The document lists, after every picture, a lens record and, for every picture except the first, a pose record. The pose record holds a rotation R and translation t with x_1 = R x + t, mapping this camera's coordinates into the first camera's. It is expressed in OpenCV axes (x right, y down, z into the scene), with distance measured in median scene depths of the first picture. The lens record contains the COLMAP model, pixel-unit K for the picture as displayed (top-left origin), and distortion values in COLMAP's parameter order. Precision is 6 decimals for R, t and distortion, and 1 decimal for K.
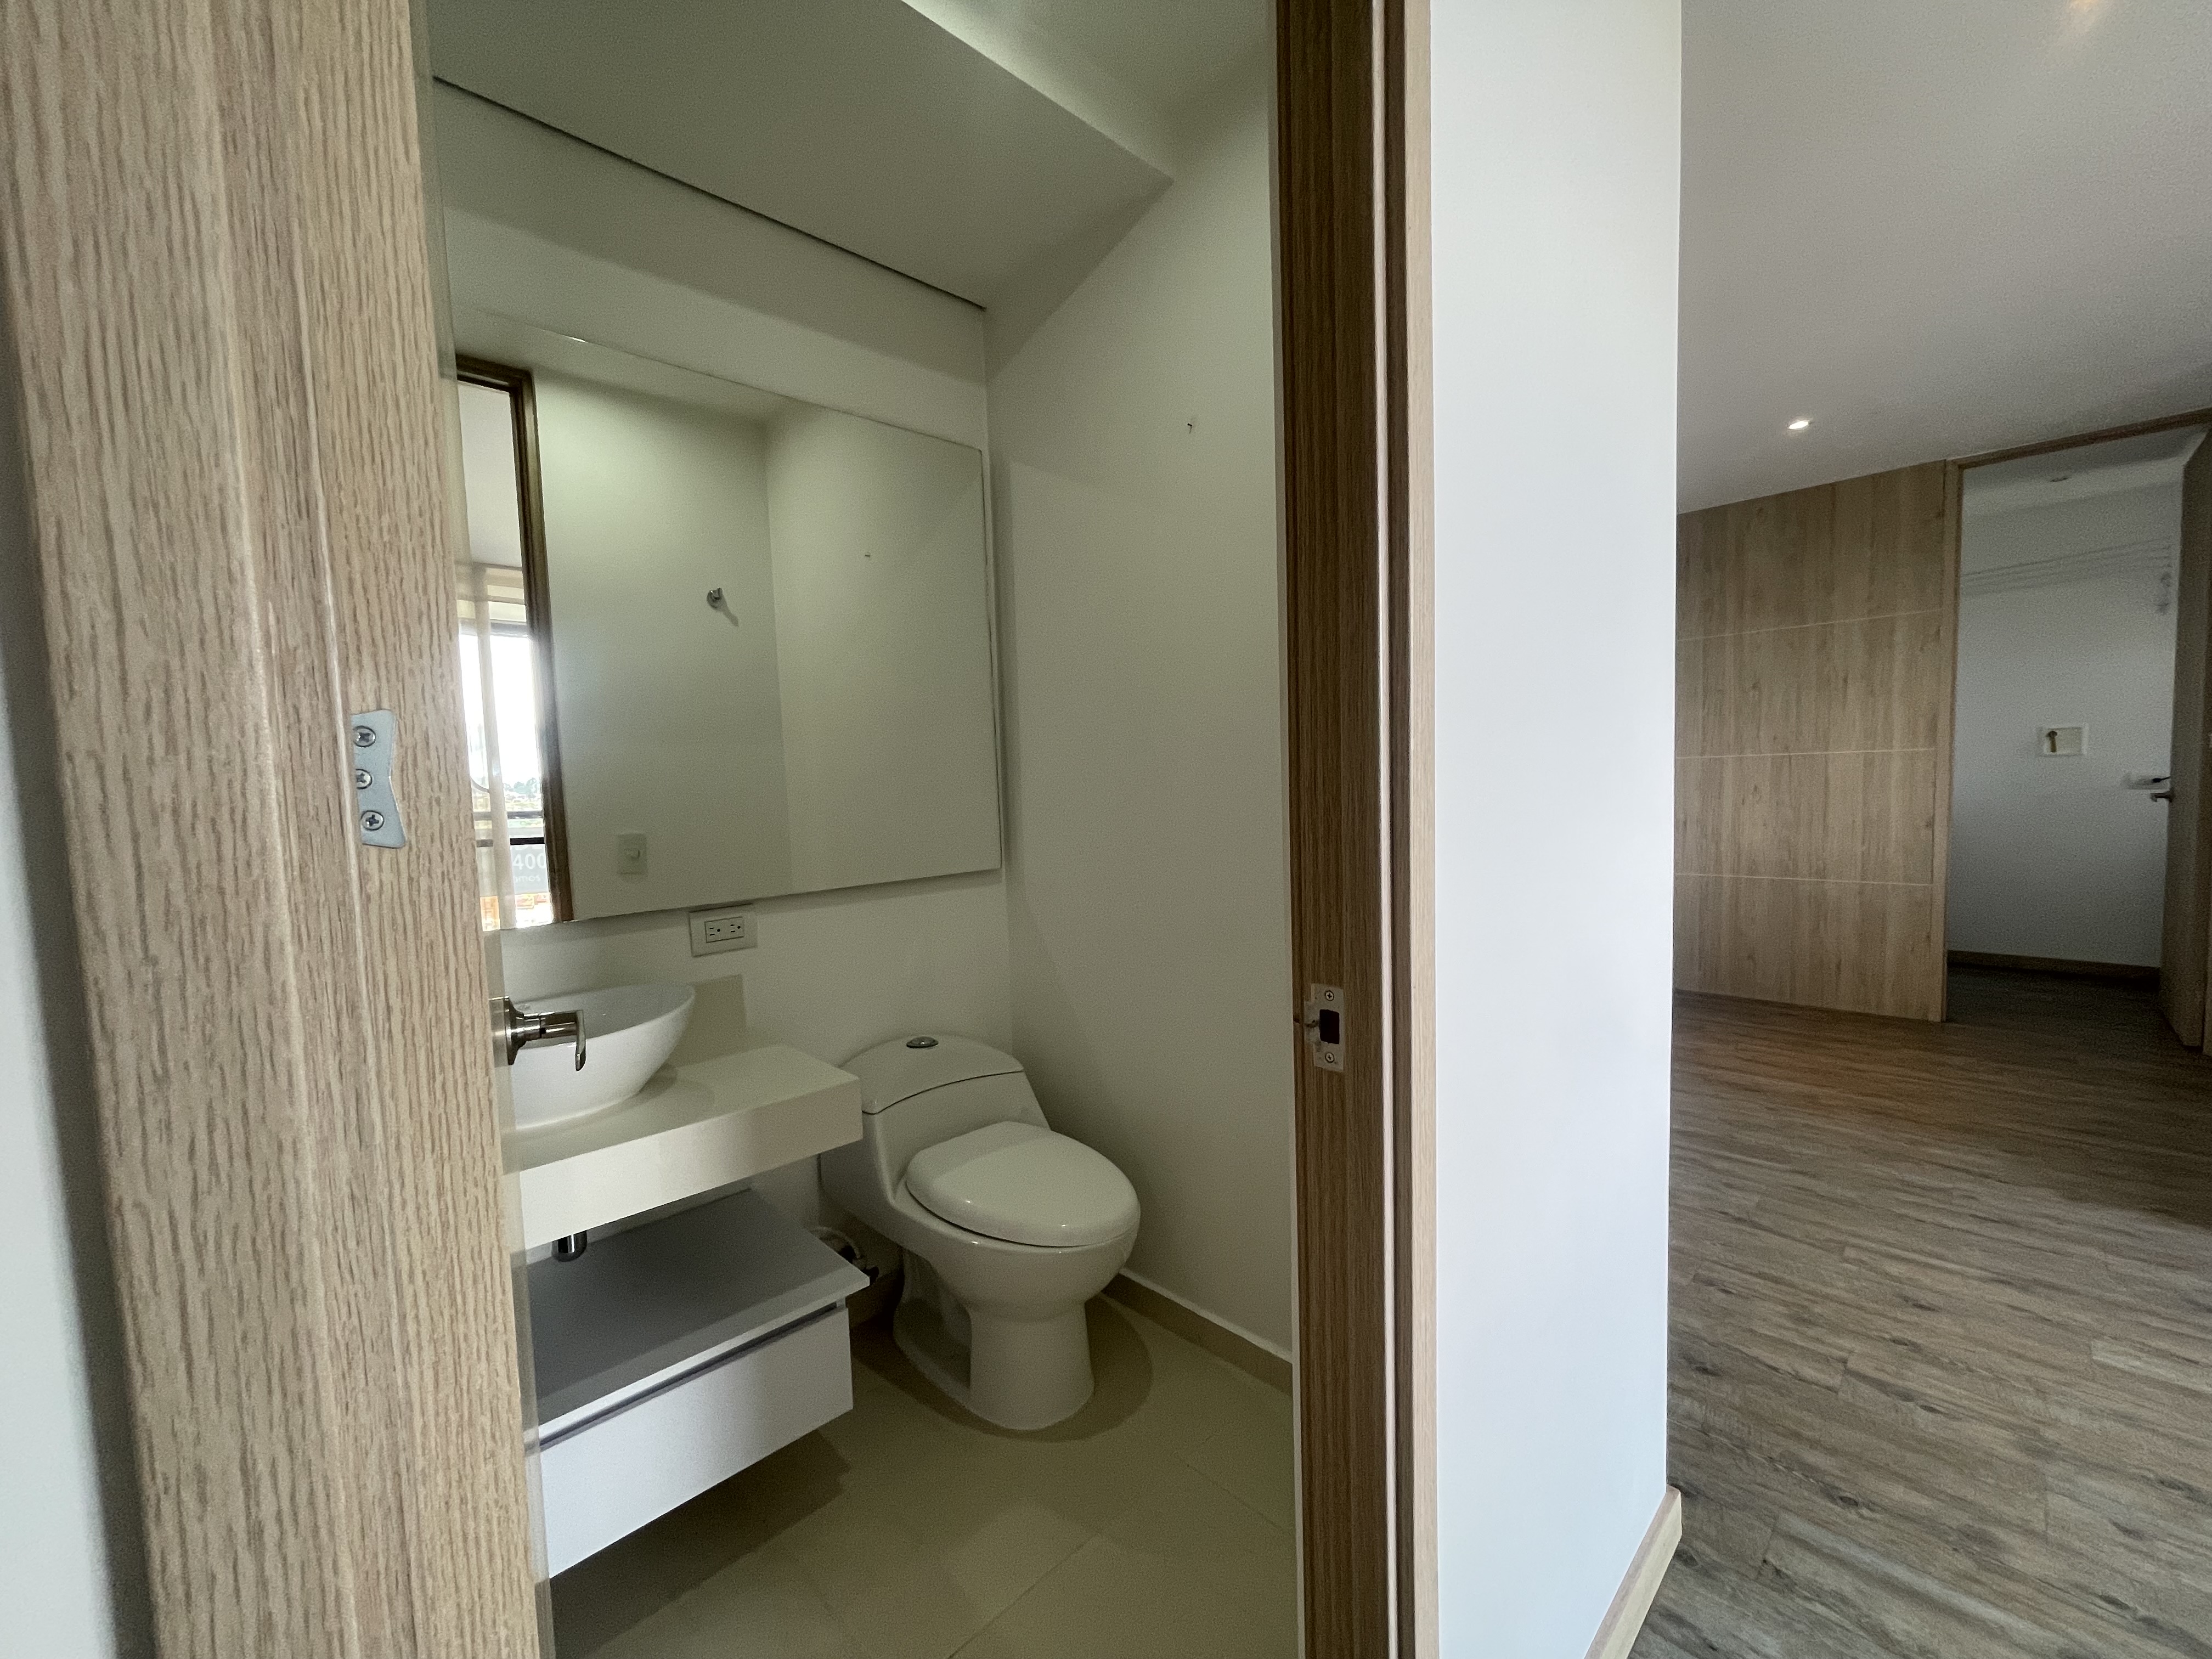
lens RADIAL K [[886.9, 0, 1092.3], [0, 886.9, 841.9], [0, 0, 1]] dist [-0.000160, -0.000201]
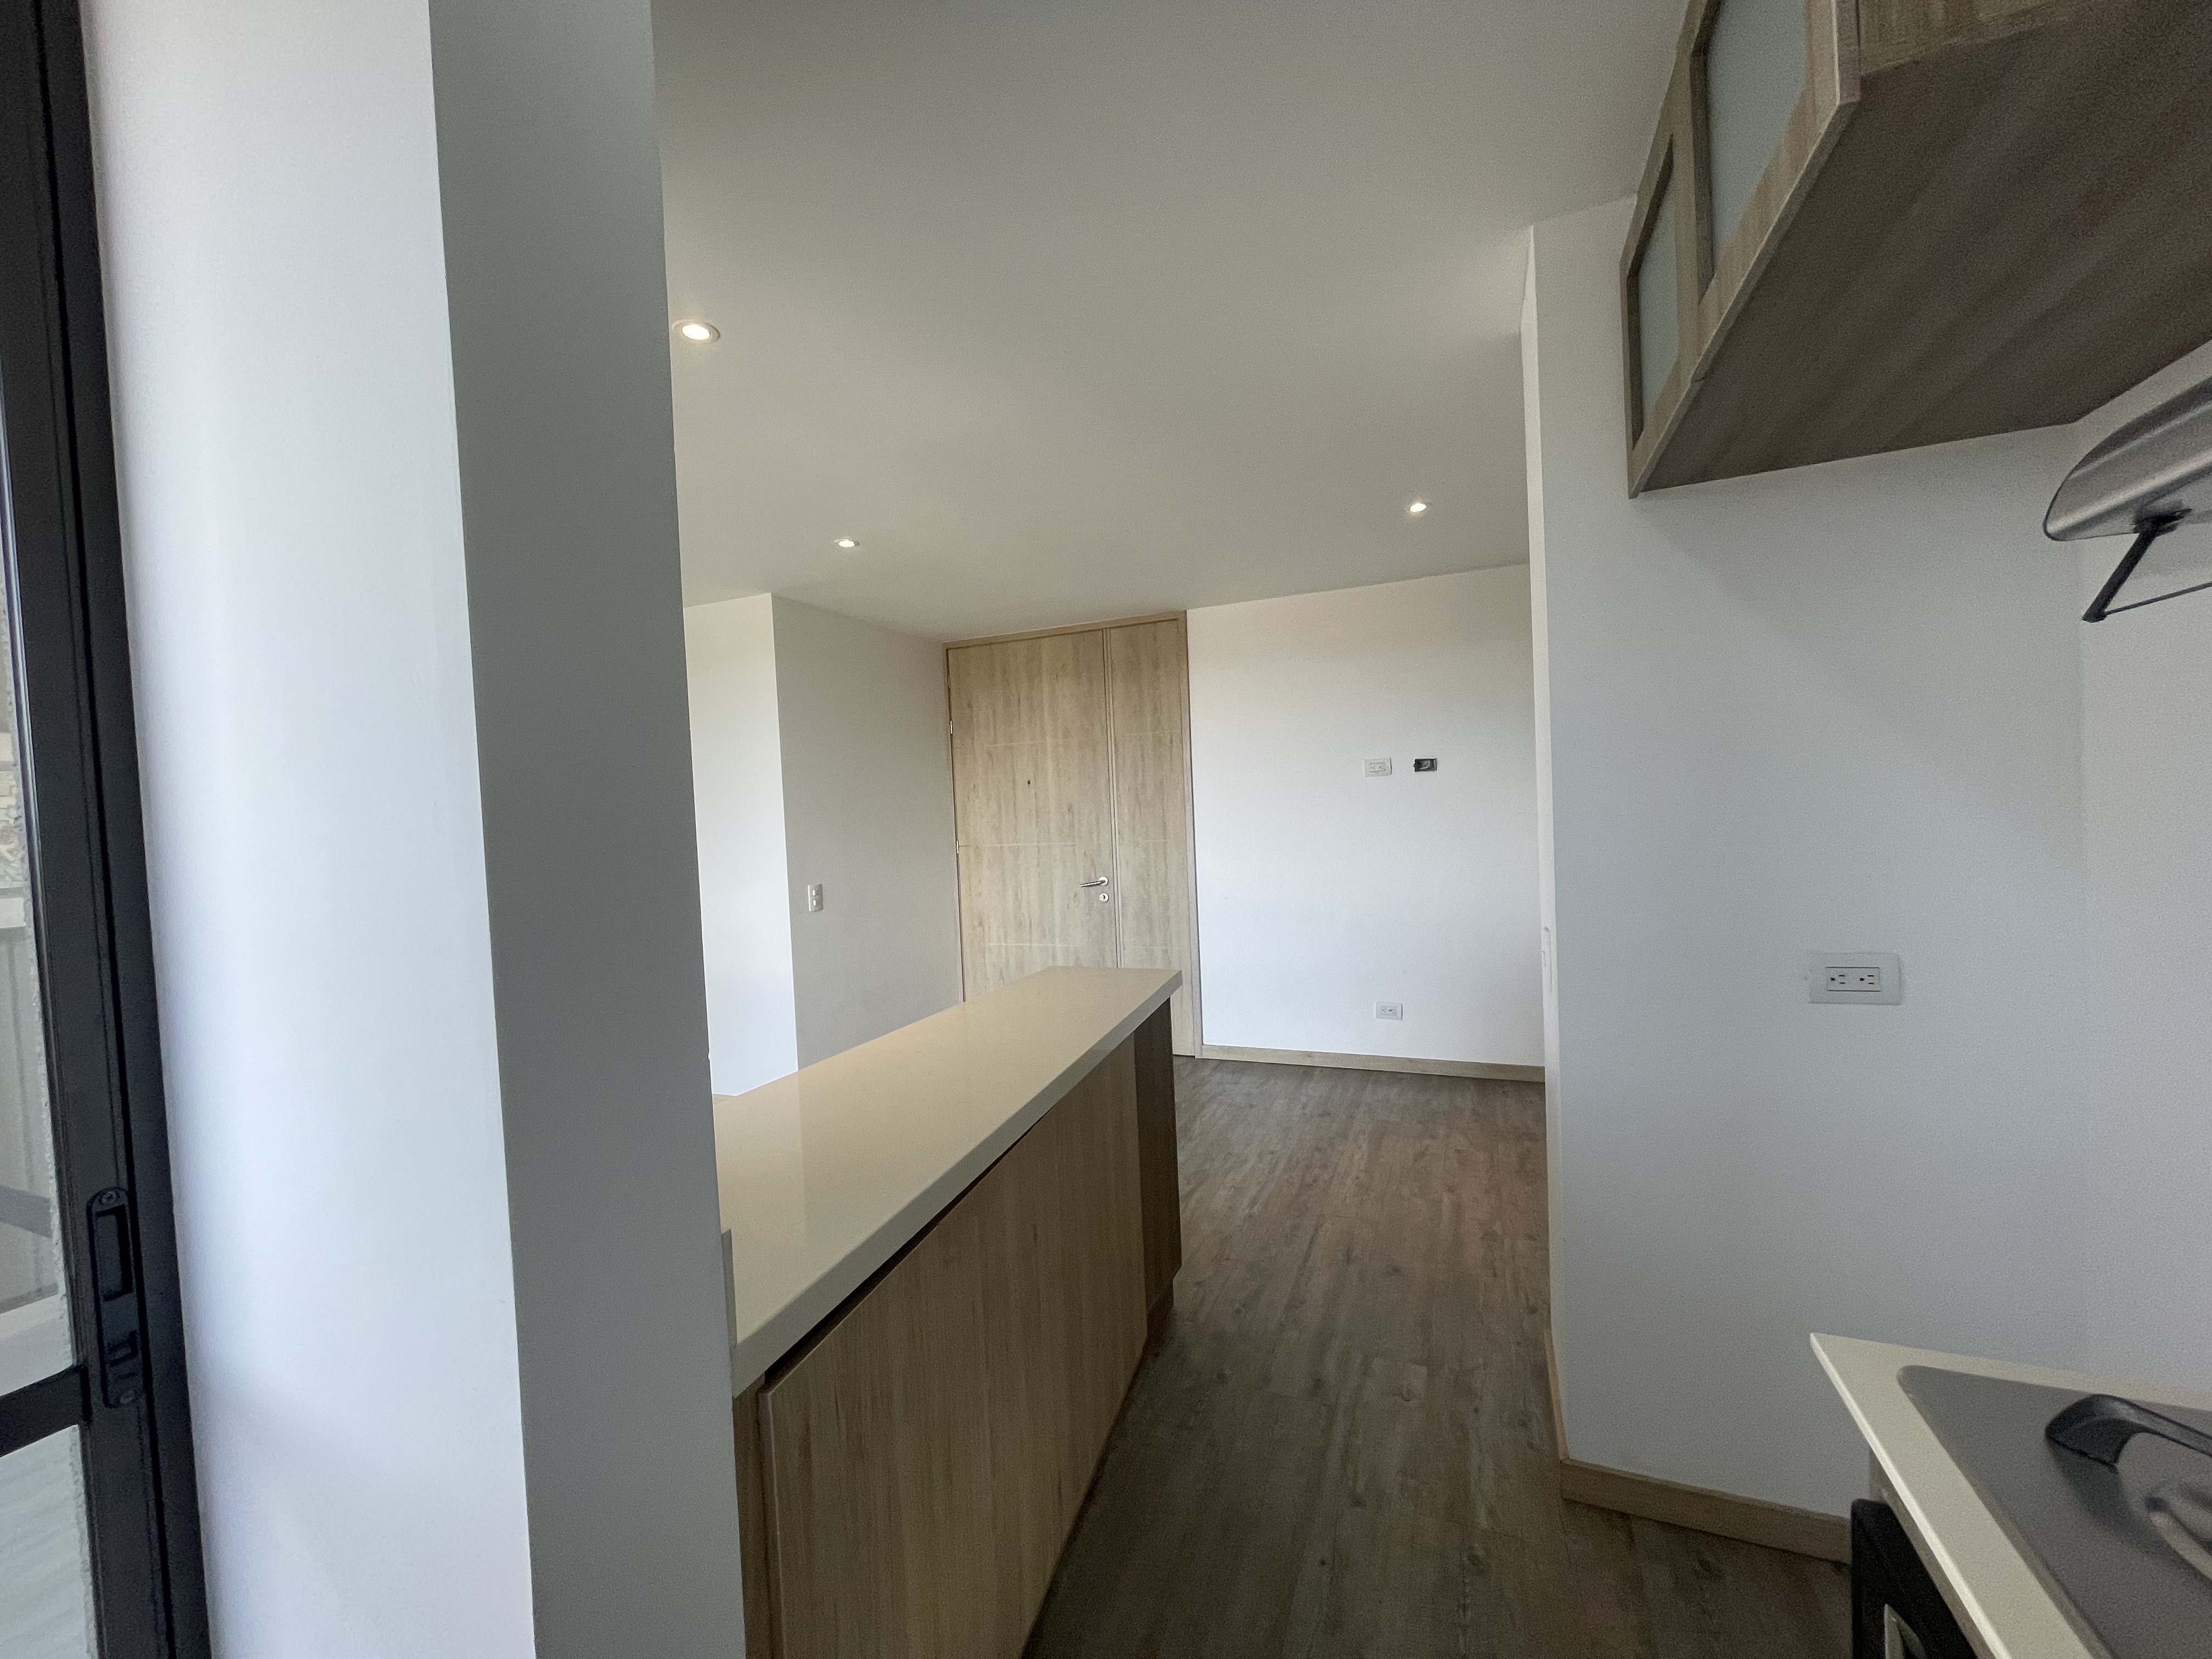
lens RADIAL K [[886.9, 0, 1102.5], [0, 886.9, 843.6], [0, 0, 1]] dist [-0.000160, -0.000201]
pose [[0.403223, 0.054055, -0.913504, 1.314045], [-0.037620, 0.998389, 0.042473, -0.108382], [0.914328, 0.017240, 0.404607, 0.245645]]
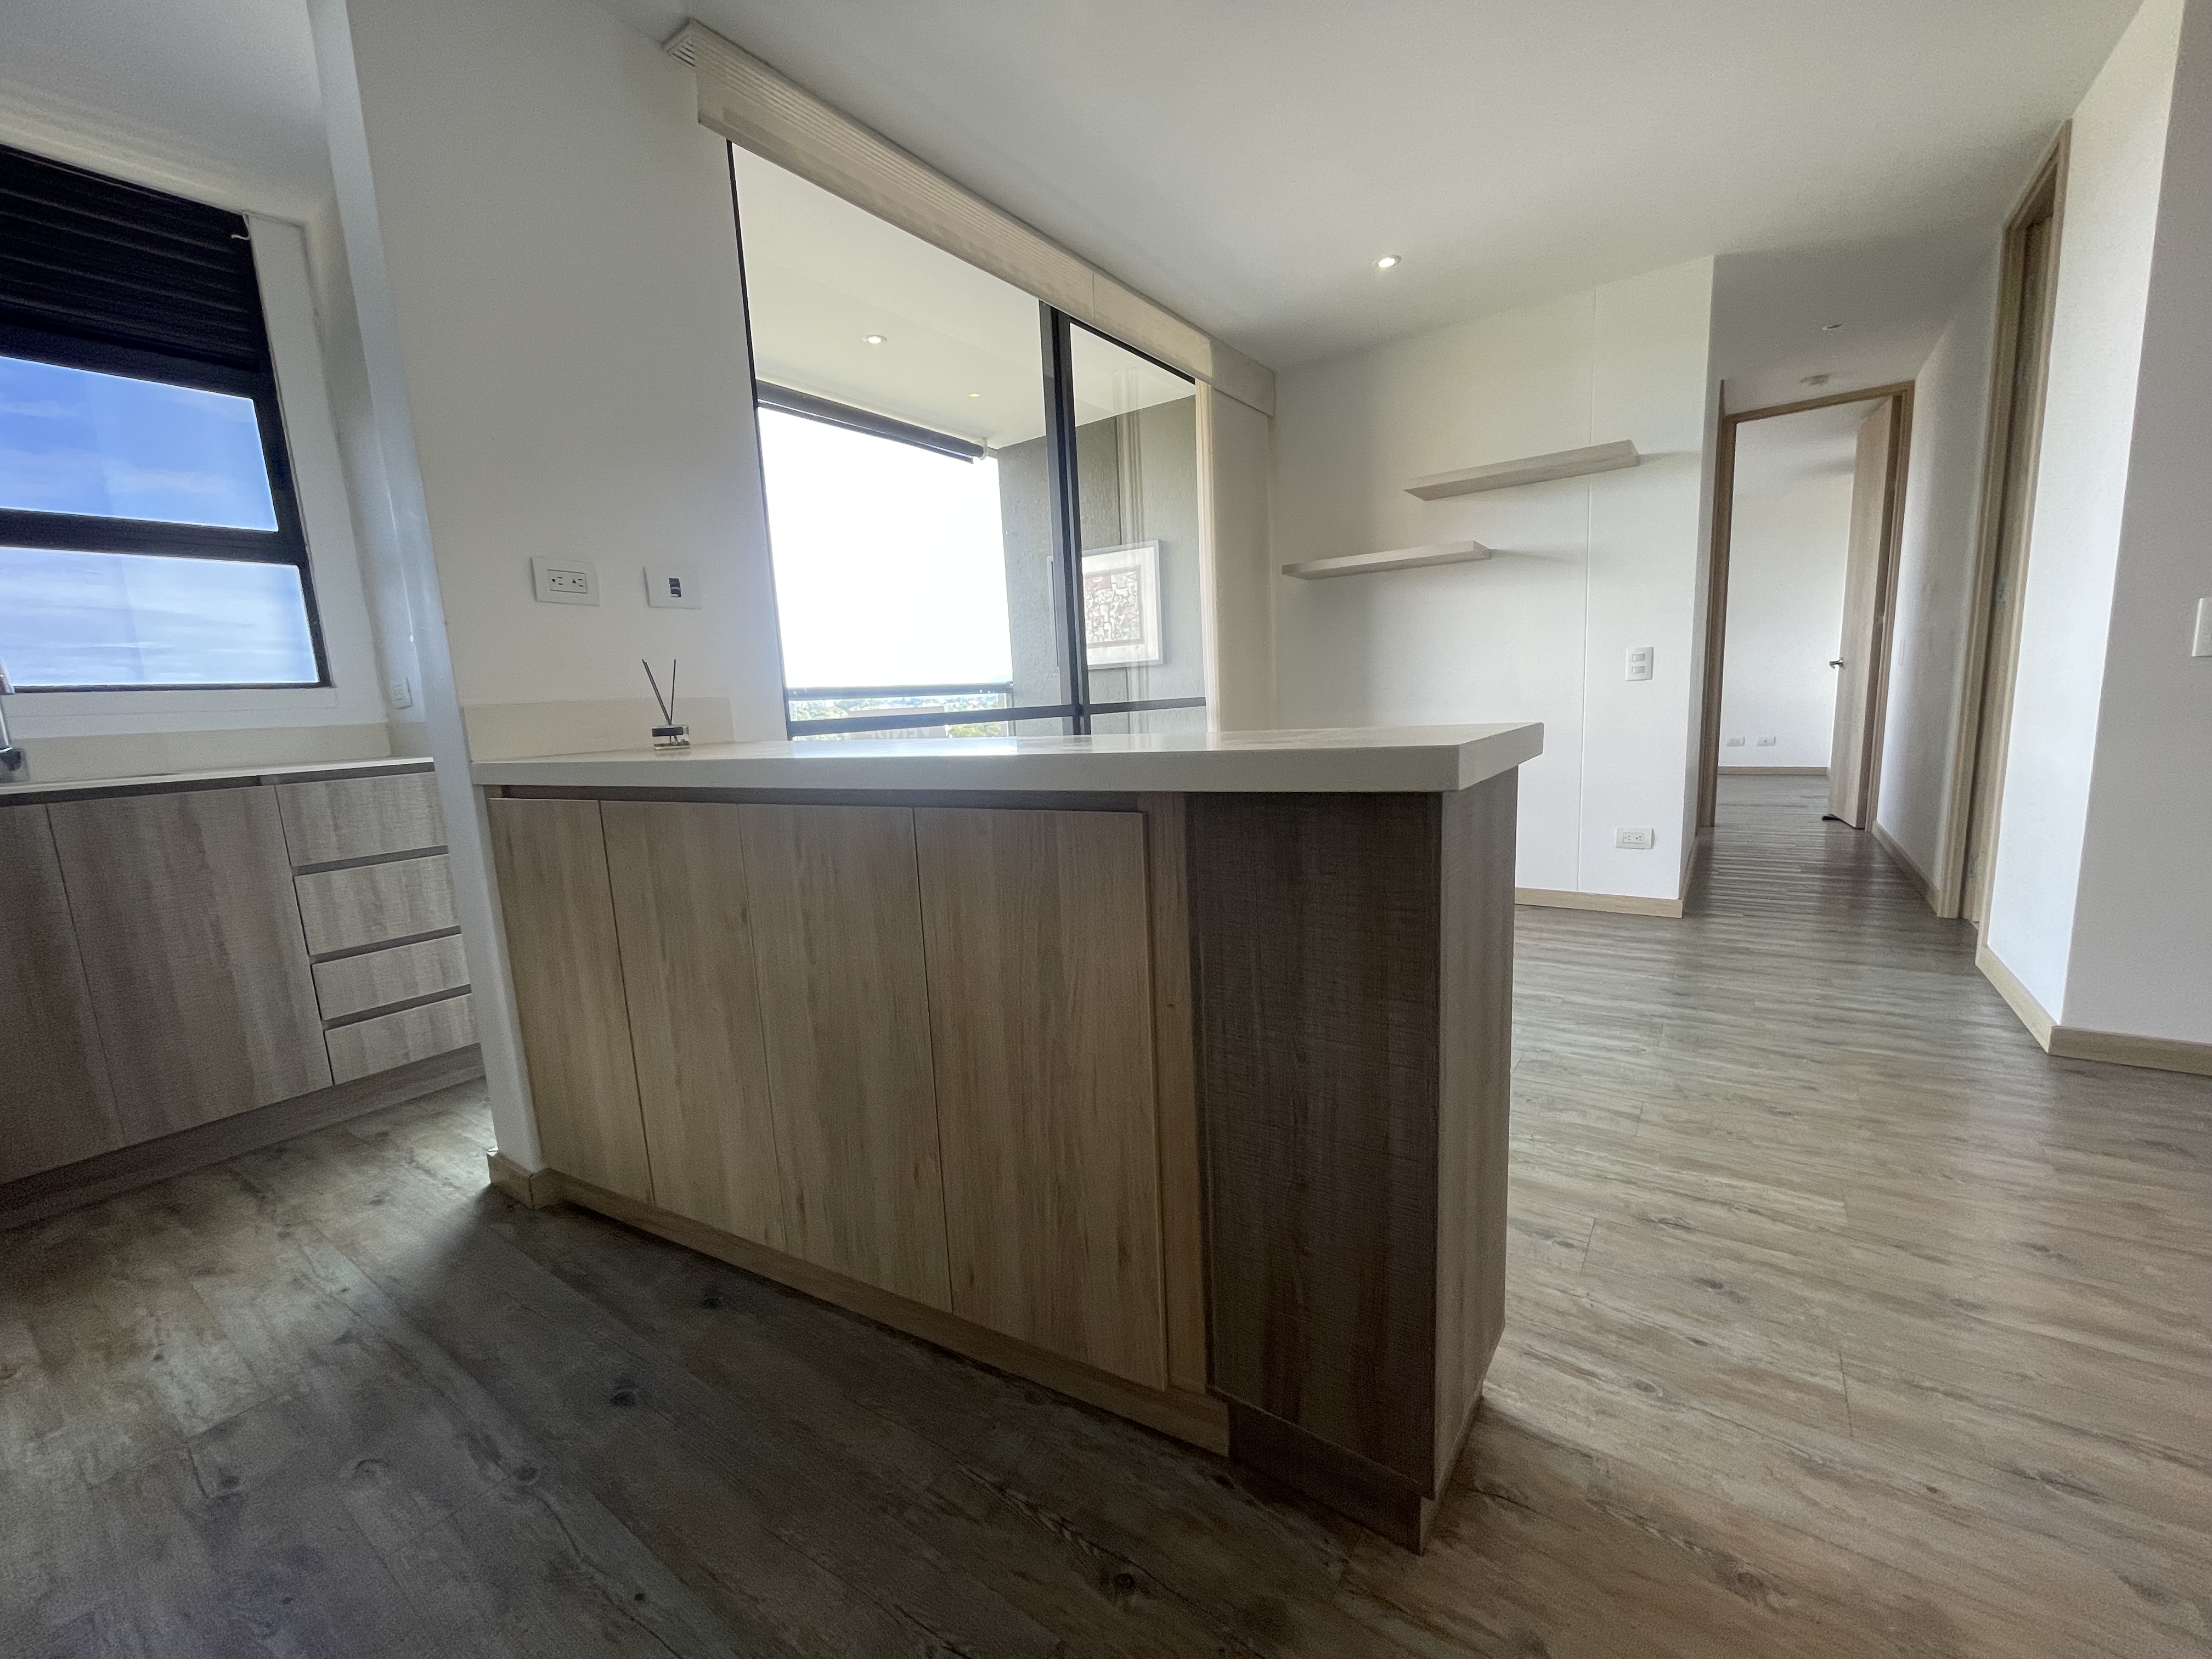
lens RADIAL K [[886.9, 0, 1103.2], [0, 886.9, 840.2], [0, 0, 1]] dist [-0.000160, -0.000201]
pose [[-0.977516, 0.113902, -0.177449, 0.888958], [0.070949, 0.970152, 0.231888, -0.025418], [0.198565, 0.214085, -0.956420, 0.731244]]
